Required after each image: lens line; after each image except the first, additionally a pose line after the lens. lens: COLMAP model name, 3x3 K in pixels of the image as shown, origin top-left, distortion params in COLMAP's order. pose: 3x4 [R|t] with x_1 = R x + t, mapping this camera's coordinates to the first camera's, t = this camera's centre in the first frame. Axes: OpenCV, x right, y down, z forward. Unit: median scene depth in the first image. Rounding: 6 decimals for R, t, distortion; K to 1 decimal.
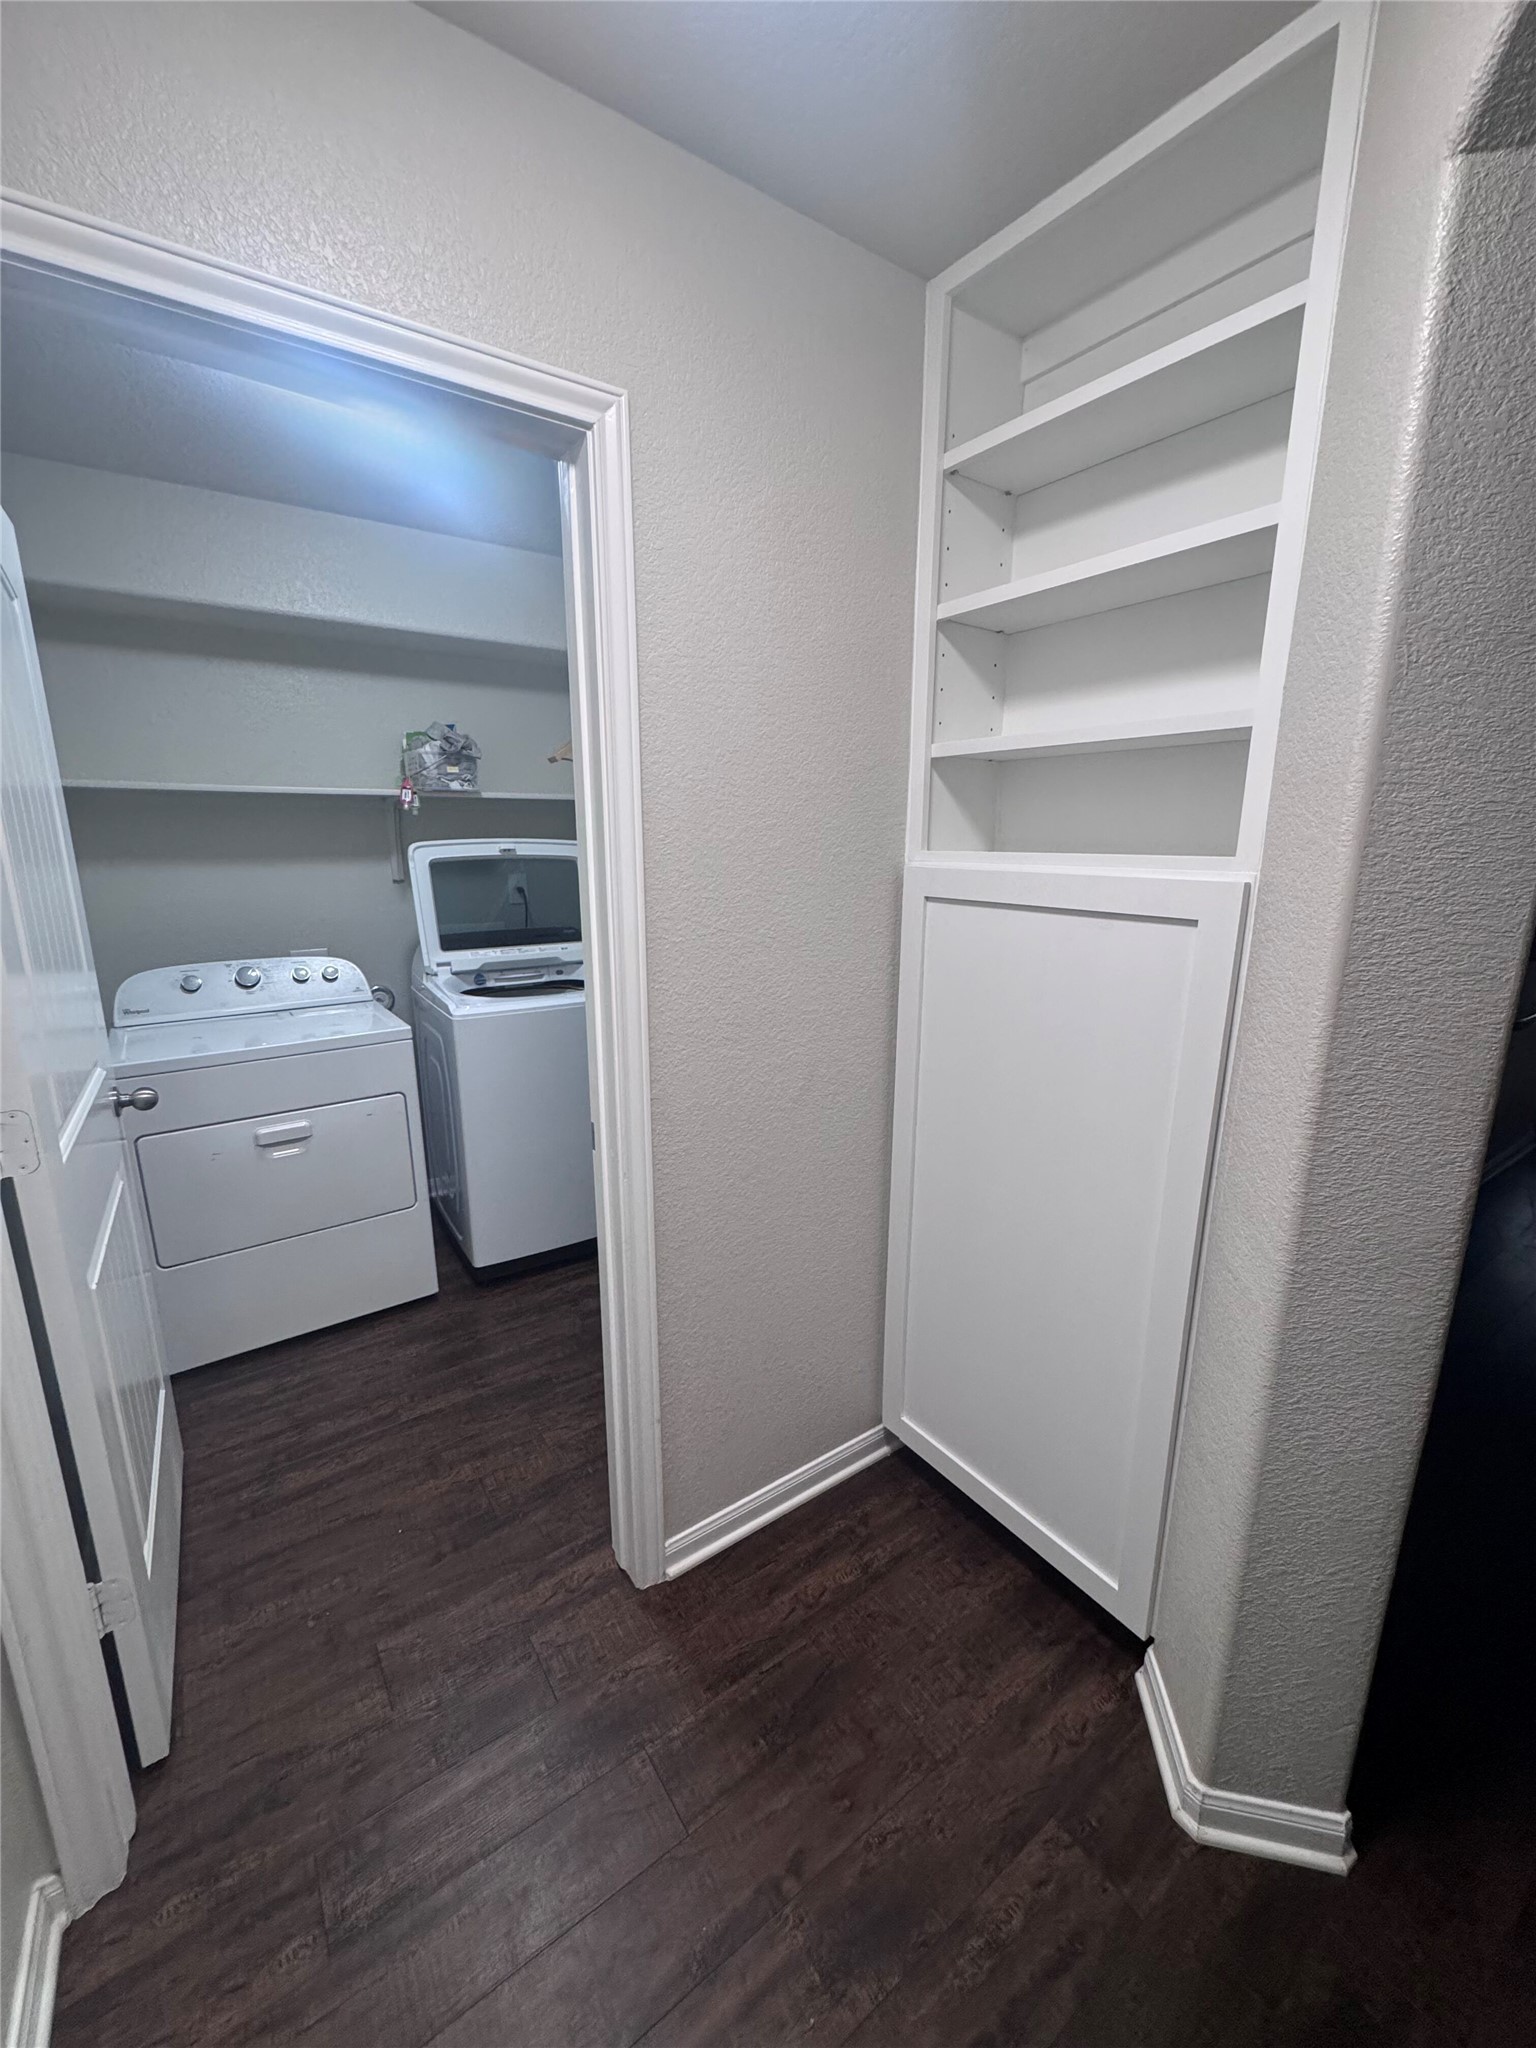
lens RADIAL K [[818.1, 0, 775.5], [0, 818.1, 1024.1], [0, 0, 1]] dist [-0.002352, 0.000007]
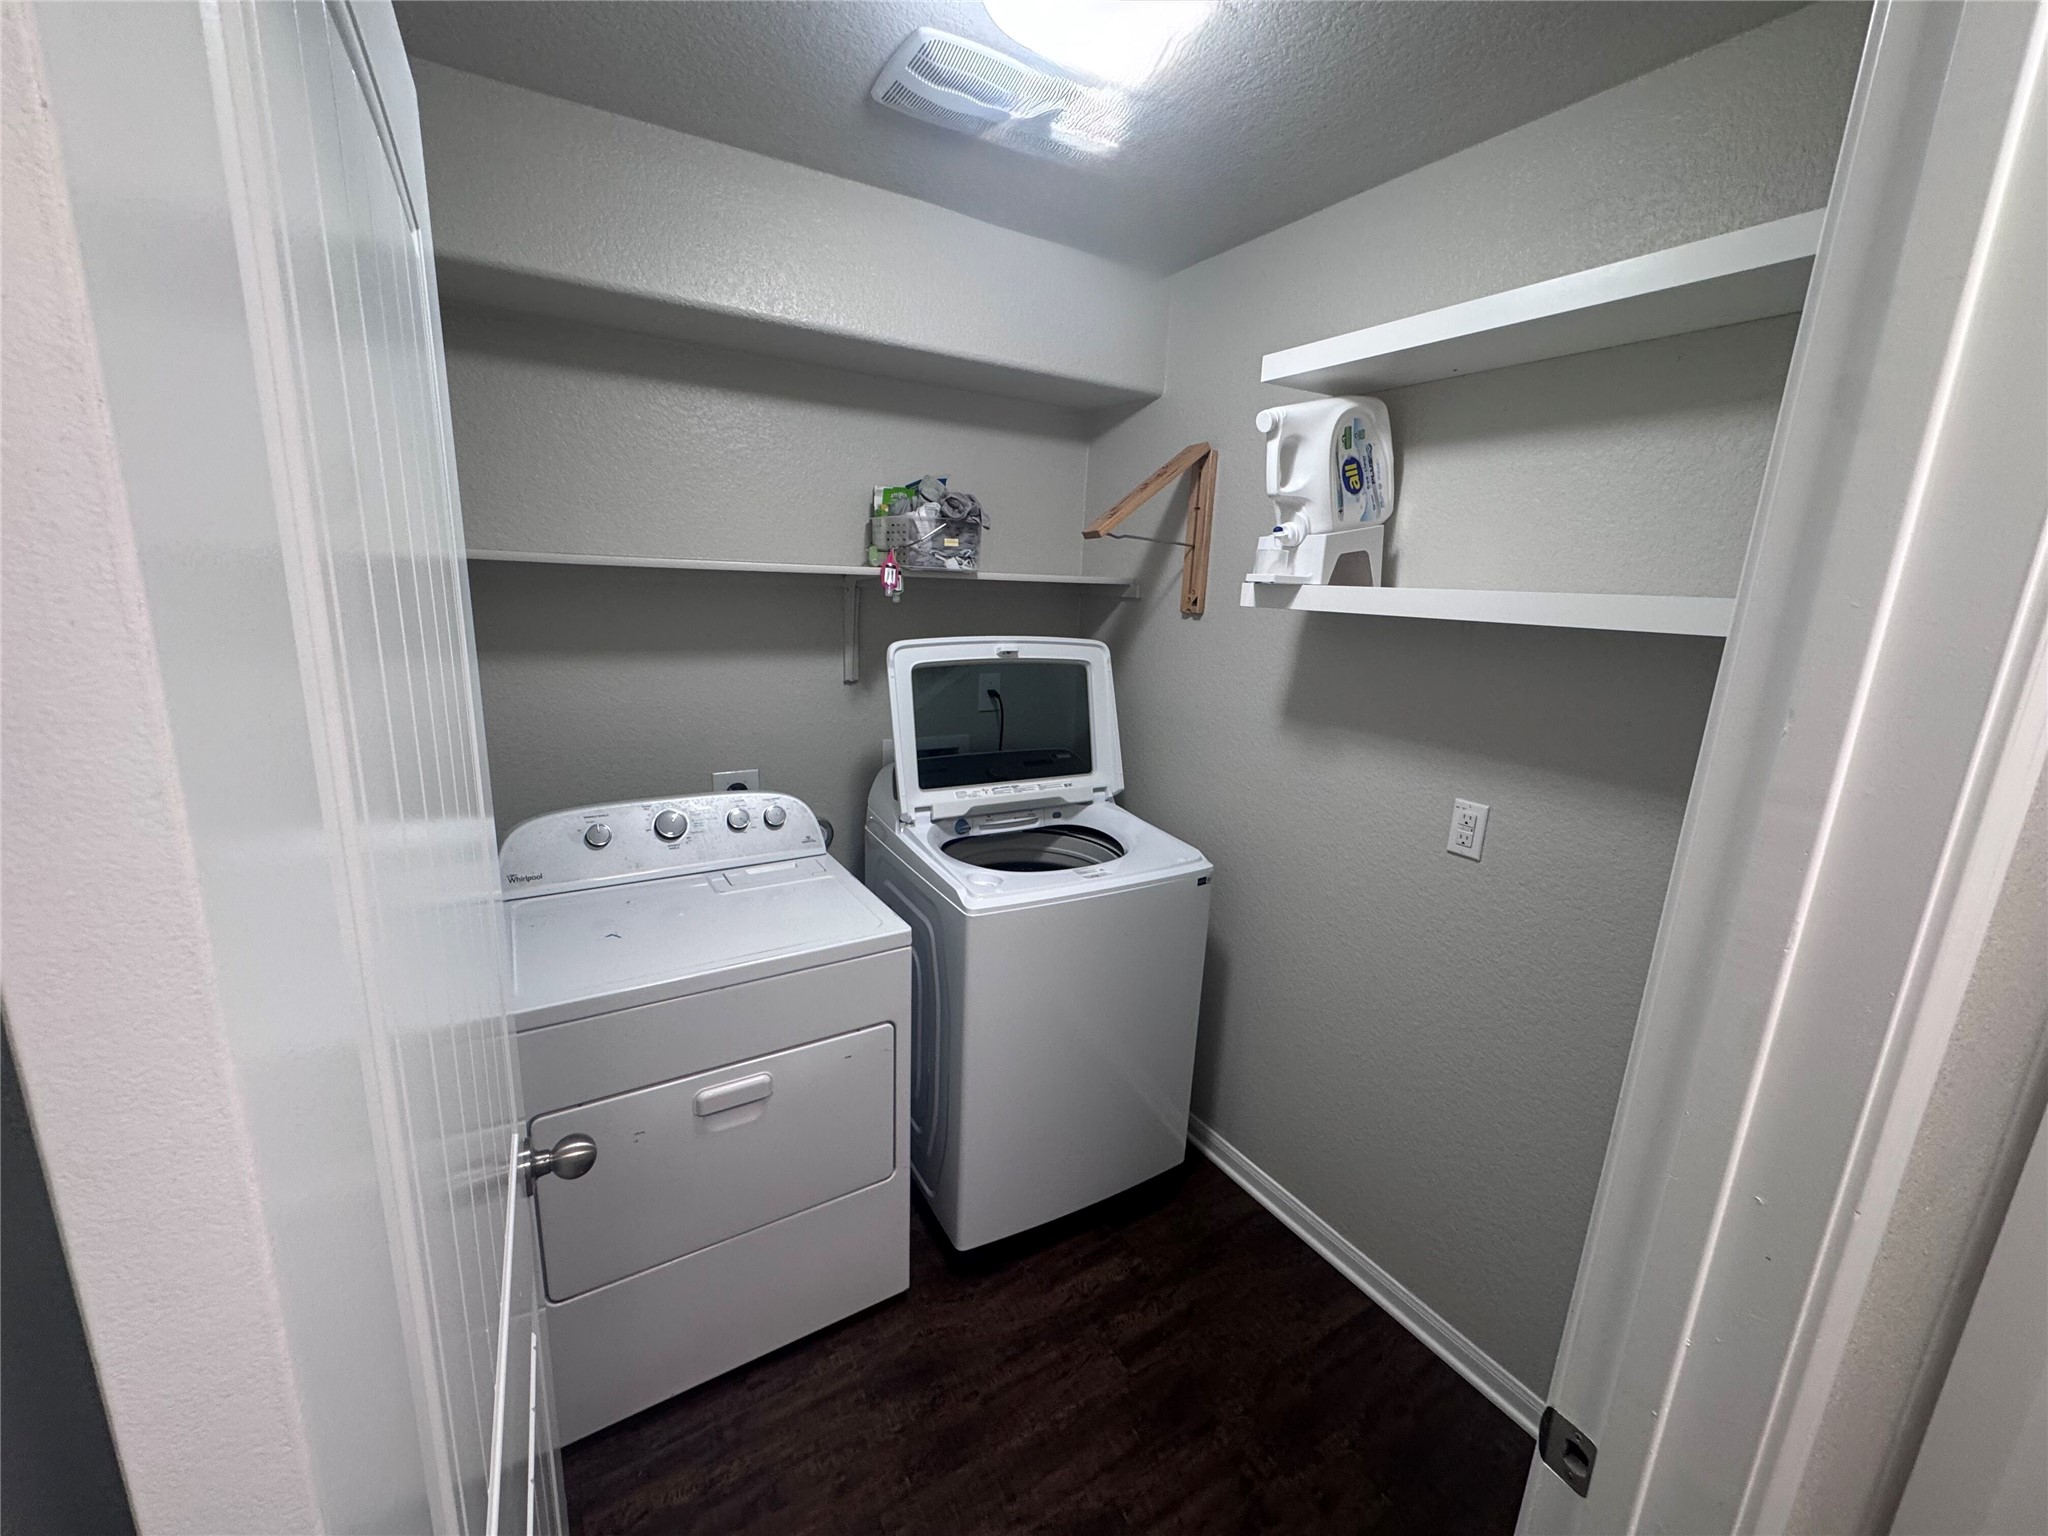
lens RADIAL K [[819.2, 0, 1026.4], [0, 819.2, 760.5], [0, 0, 1]] dist [-0.001357, 0.000450]
pose [[0.996444, 0.055170, -0.063690, -0.272169], [-0.055485, 0.998454, -0.003177, -0.119804], [0.063416, 0.006700, 0.997965, 0.281109]]
